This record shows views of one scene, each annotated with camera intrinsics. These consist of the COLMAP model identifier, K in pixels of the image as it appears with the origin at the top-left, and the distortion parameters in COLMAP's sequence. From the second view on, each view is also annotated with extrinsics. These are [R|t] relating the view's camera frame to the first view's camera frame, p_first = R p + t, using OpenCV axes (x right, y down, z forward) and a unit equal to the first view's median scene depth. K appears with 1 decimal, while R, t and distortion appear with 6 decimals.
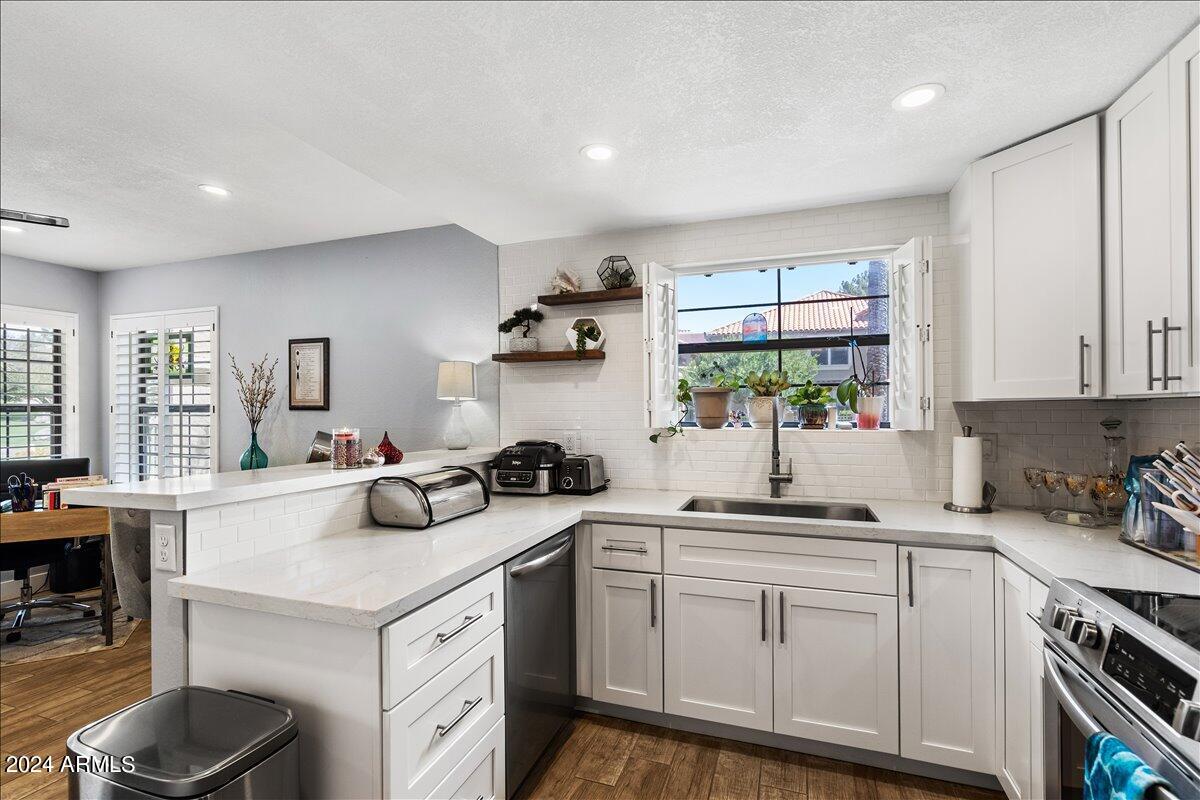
lens RADIAL K [[549.5, 0, 592.2], [0, 549.5, 408.6], [0, 0, 1]] dist [-0.001844, 0.001106]
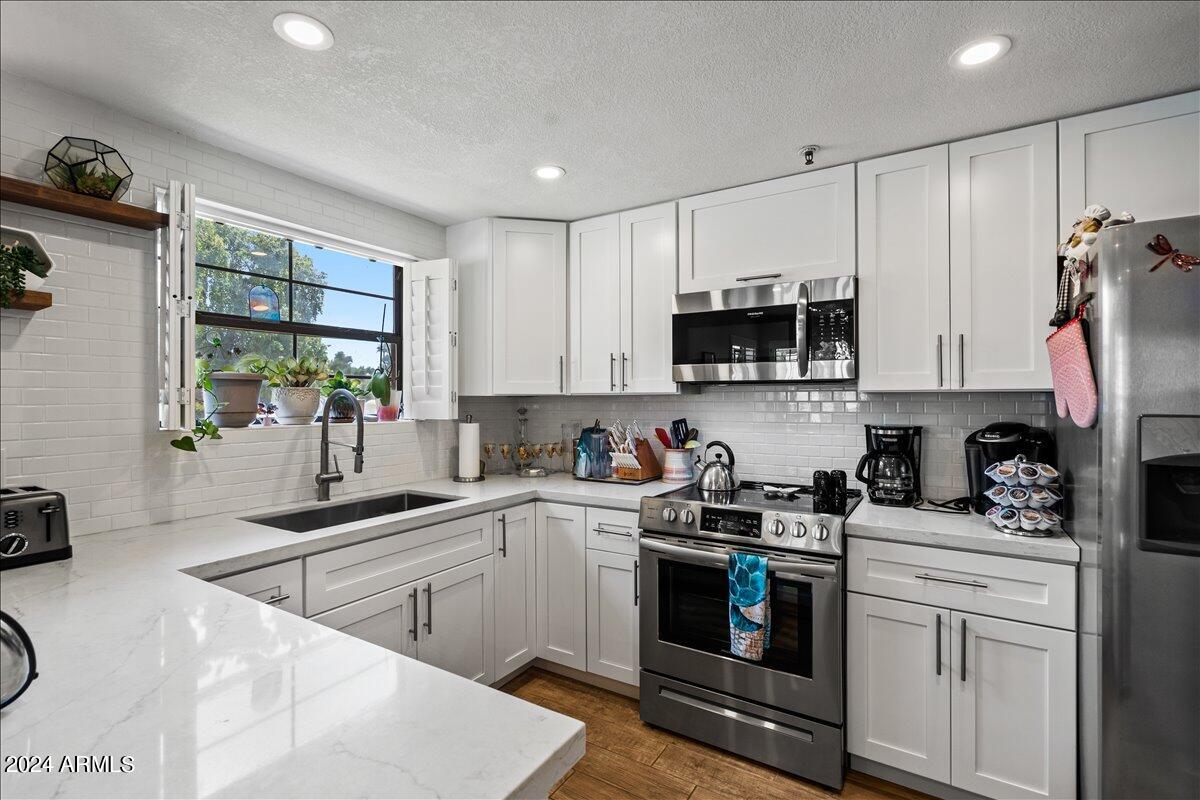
lens RADIAL K [[549.5, 0, 592.1], [0, 549.5, 395.1], [0, 0, 1]] dist [-0.001844, 0.001106]
pose [[0.217935, 0.013894, 0.975864, -0.443589], [0.001716, 0.999892, -0.014620, 0.004196], [-0.975962, 0.004861, 0.217887, 0.377731]]
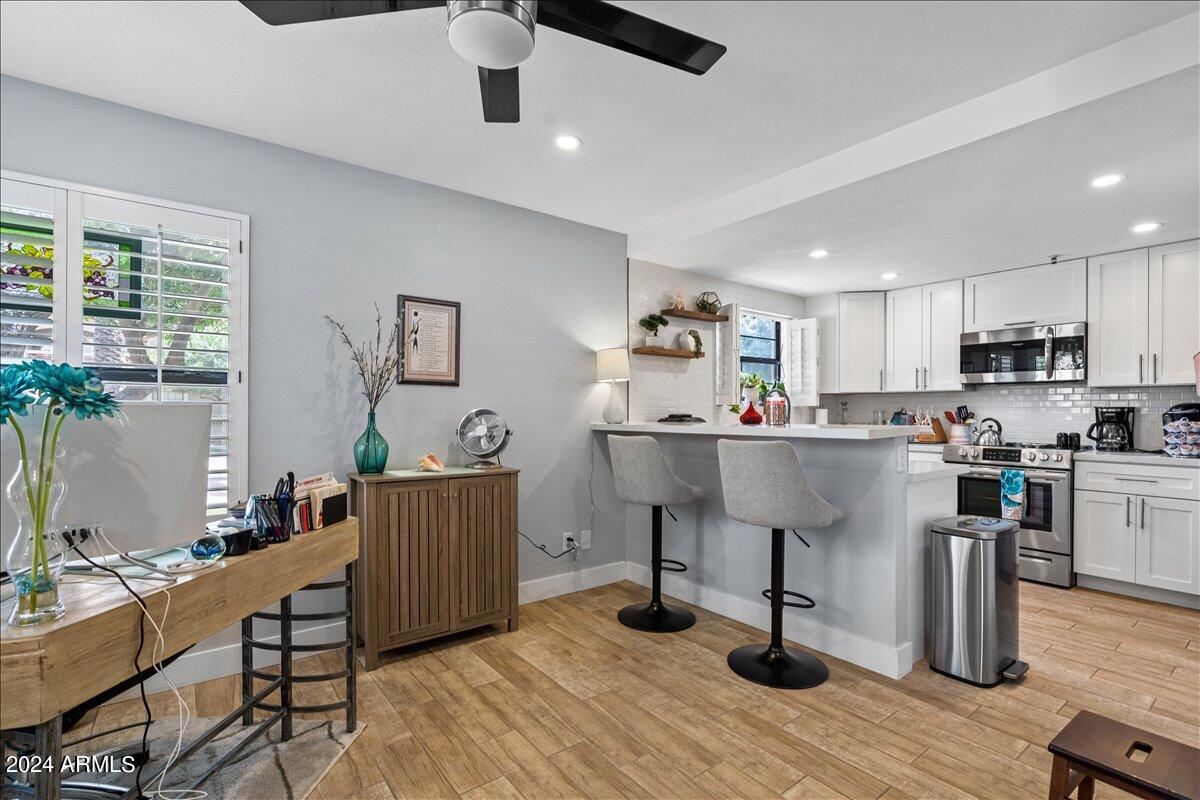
lens RADIAL K [[549.5, 0, 594.1], [0, 549.5, 410.6], [0, 0, 1]] dist [-0.001844, 0.001106]
pose [[0.545813, 0.005079, 0.837891, -1.489036], [-0.003642, 0.999987, -0.003690, 0.060387], [-0.837899, -0.001038, 0.545824, 0.469640]]
